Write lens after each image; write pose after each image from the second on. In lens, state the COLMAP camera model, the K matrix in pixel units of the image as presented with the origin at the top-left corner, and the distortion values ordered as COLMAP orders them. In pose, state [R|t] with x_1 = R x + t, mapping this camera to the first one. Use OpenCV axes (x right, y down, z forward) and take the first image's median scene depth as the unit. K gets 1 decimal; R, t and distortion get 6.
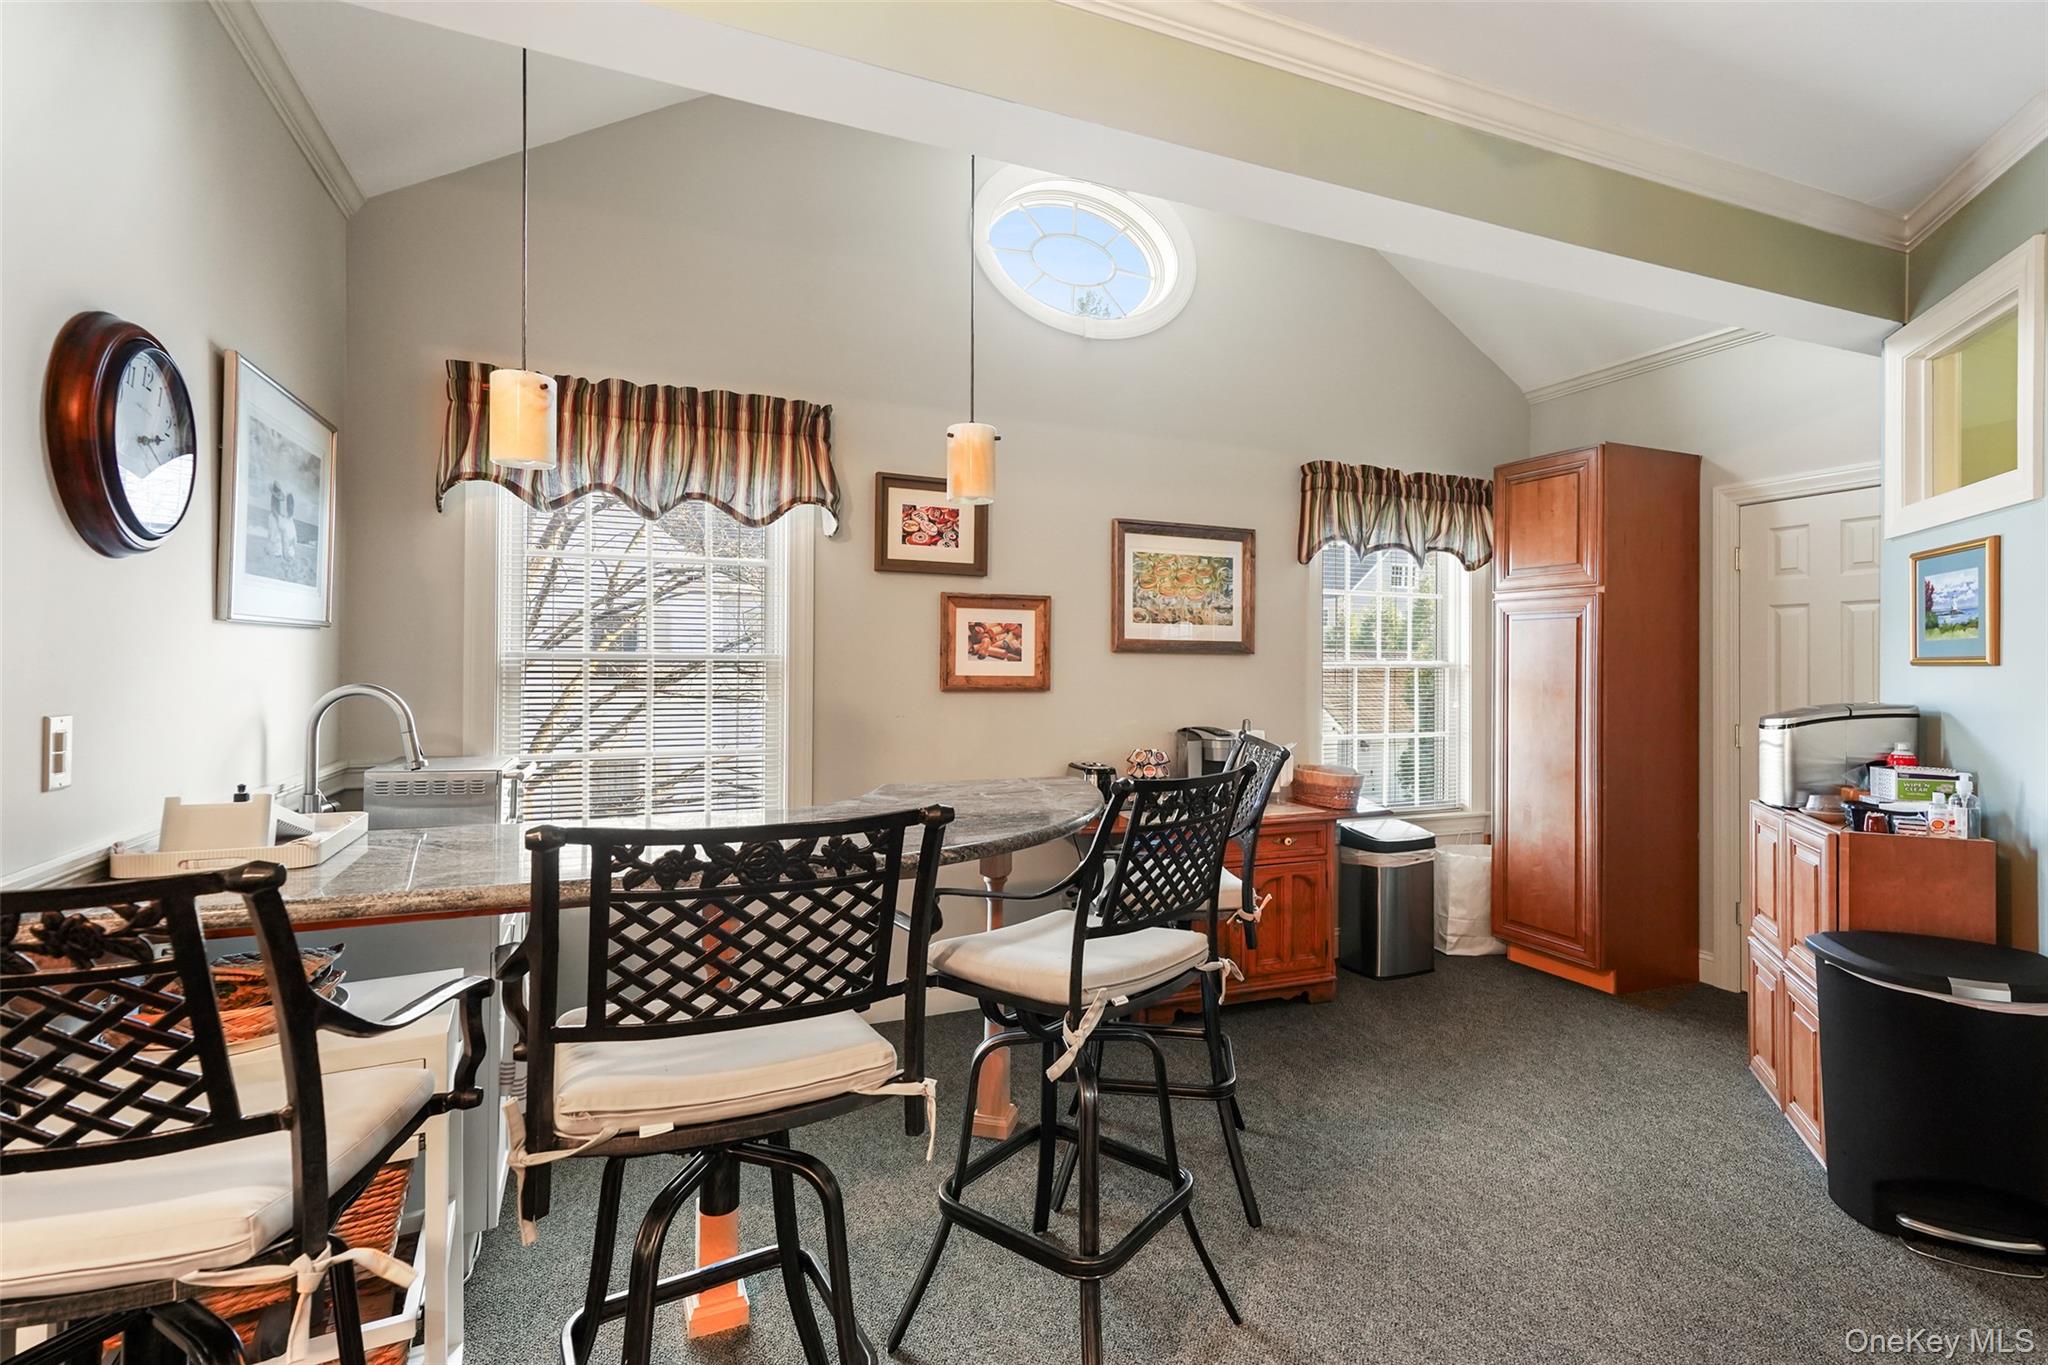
lens RADIAL K [[925.4, 0, 1024.0], [0, 925.4, 682.5], [0, 0, 1]] dist [0.002288, 0.000536]
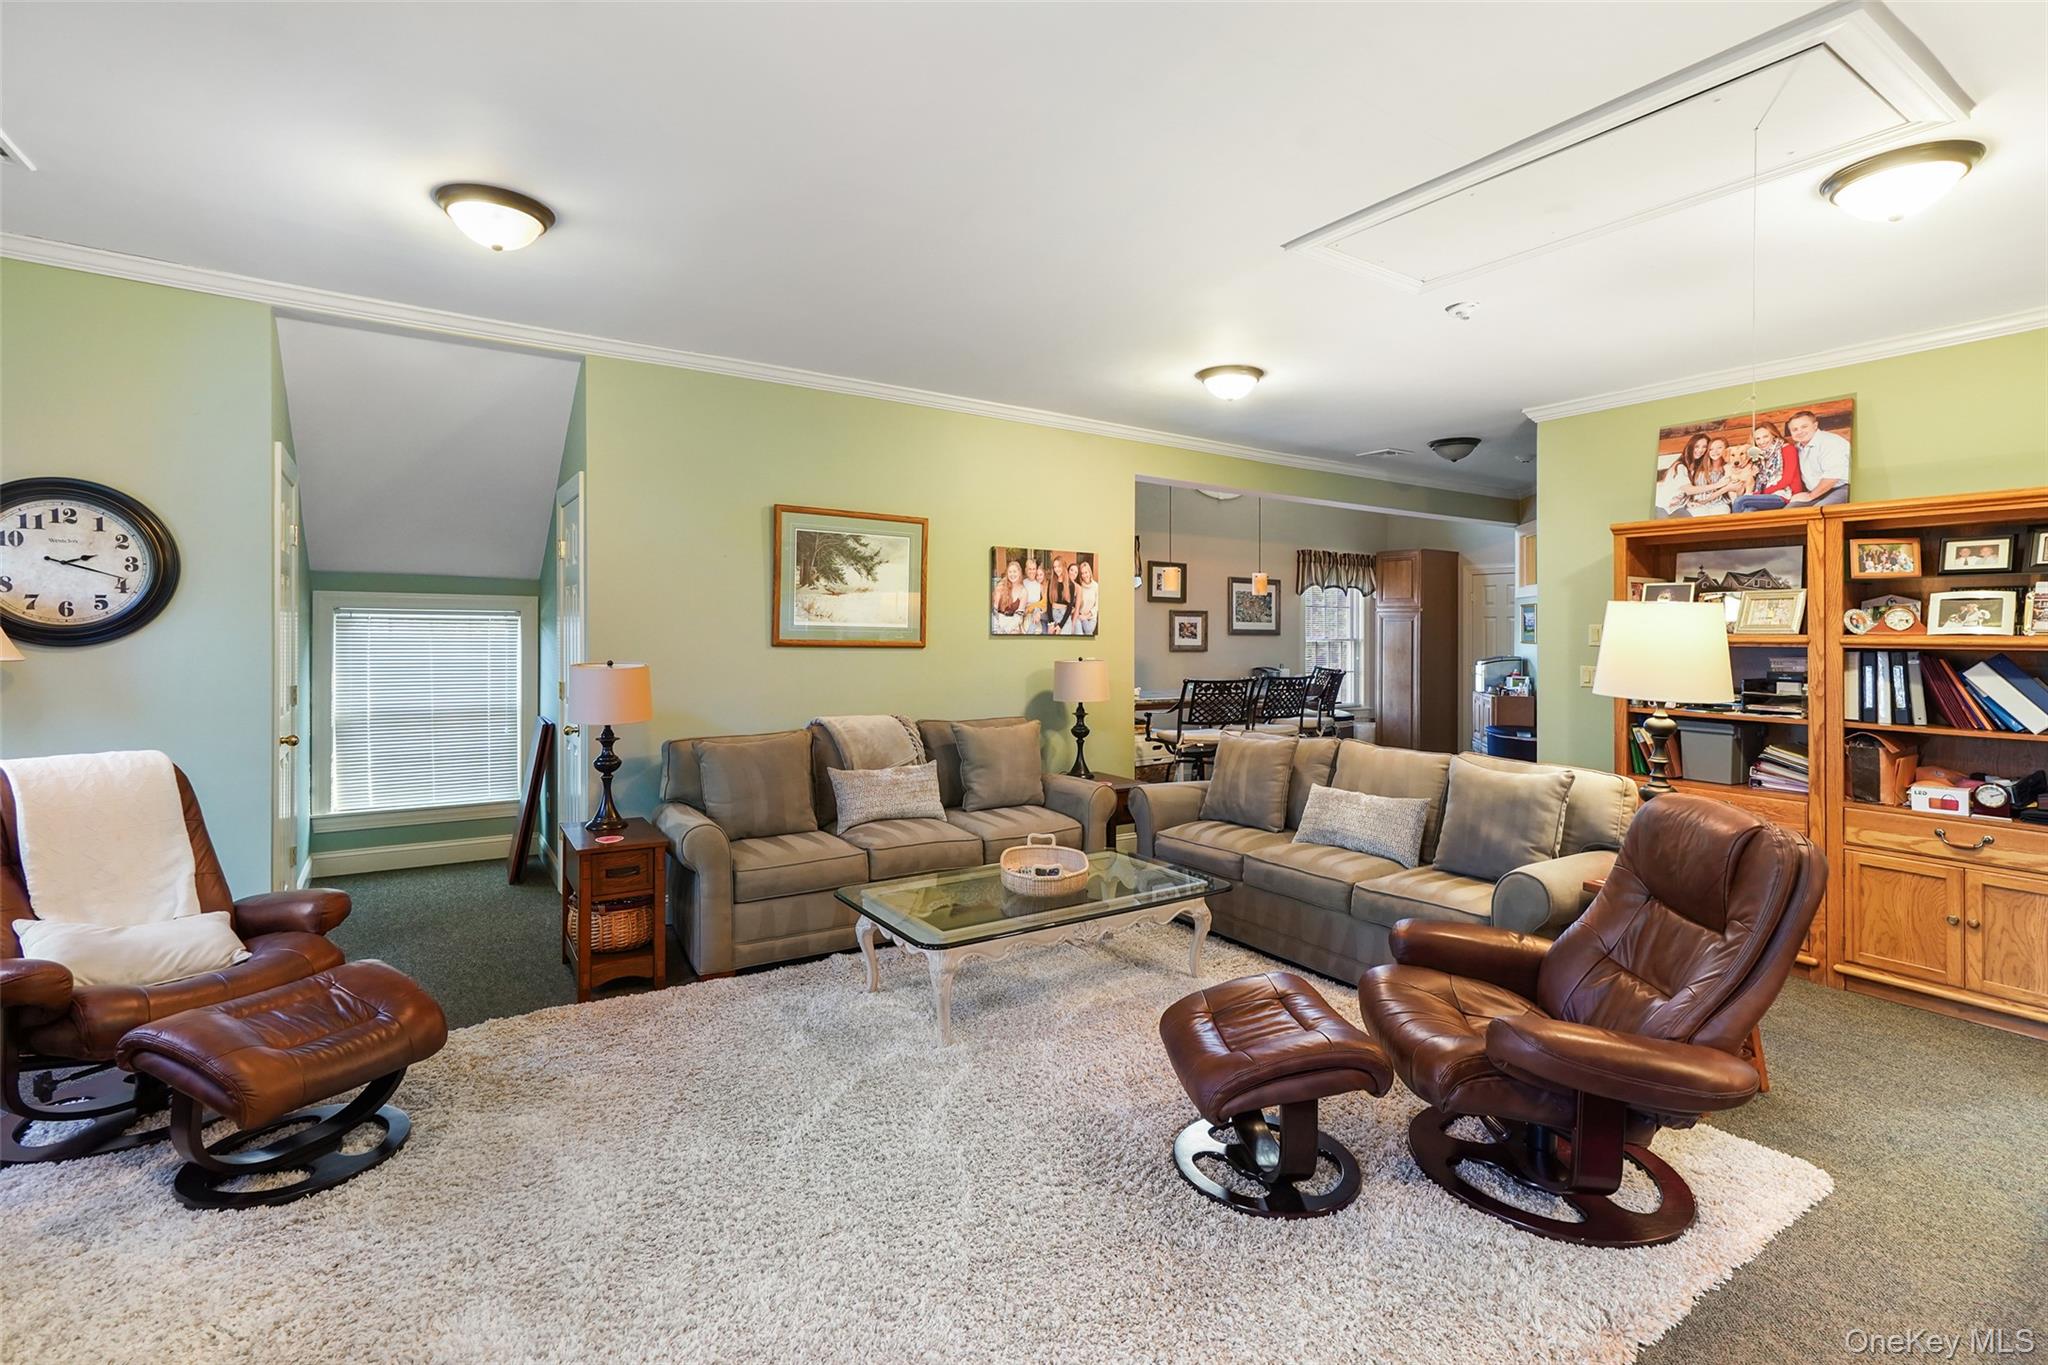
lens RADIAL K [[922.3, 0, 1020.5], [0, 922.3, 643.9], [0, 0, 1]] dist [0.001769, 0.000438]
pose [[0.984604, 0.002207, 0.174783, -0.847944], [-0.002198, 0.999998, -0.000248, -0.008679], [-0.174783, -0.000140, 0.984607, -1.217585]]
